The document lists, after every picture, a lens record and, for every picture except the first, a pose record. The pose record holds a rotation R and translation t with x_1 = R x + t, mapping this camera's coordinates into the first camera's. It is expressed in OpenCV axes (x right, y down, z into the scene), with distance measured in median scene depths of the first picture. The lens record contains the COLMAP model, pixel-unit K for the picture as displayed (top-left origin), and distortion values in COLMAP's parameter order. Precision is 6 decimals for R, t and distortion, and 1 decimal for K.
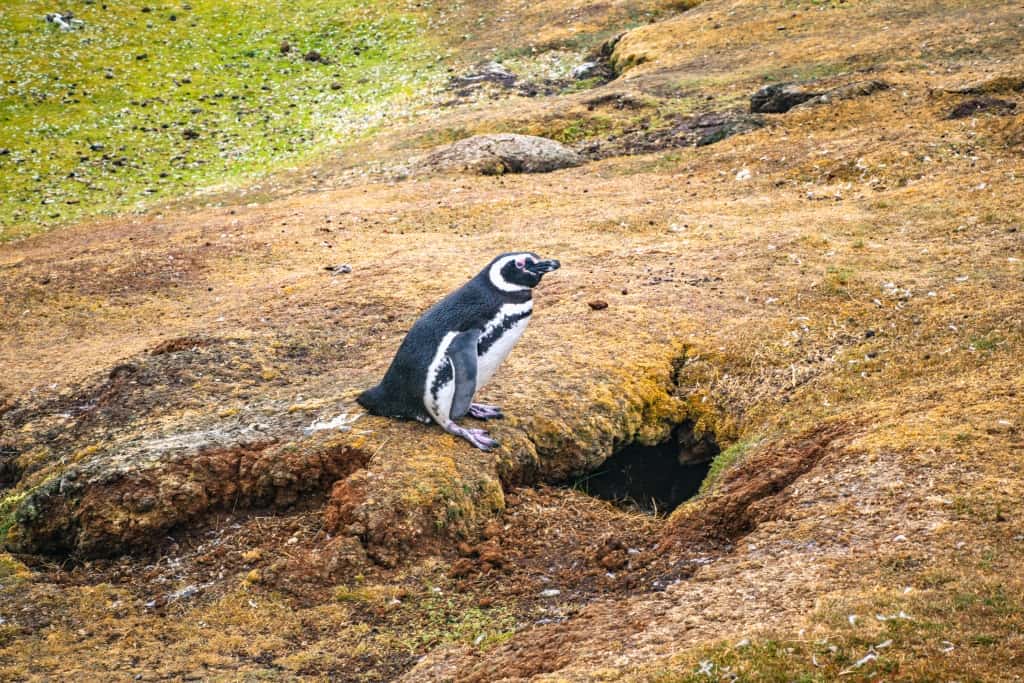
lens RADIAL K [[2606.6, 0, 512.0], [0, 2606.6, 341.5], [0, 0, 1]] dist [0.156750, -1.987649]
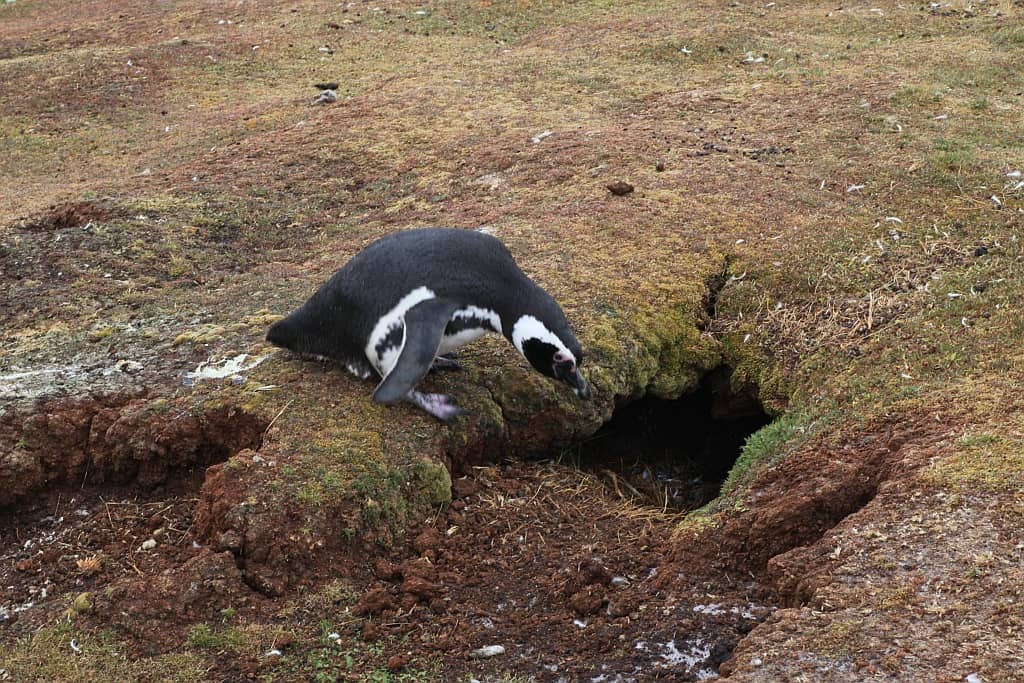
lens RADIAL K [[2606.6, 0, 512.0], [0, 2606.6, 341.5], [0, 0, 1]] dist [0.156750, -1.987649]
pose [[0.997455, 0.040246, -0.058849, 0.054039], [-0.033124, 0.992538, 0.117354, -0.064687], [0.063133, -0.115106, 0.991345, 0.282282]]
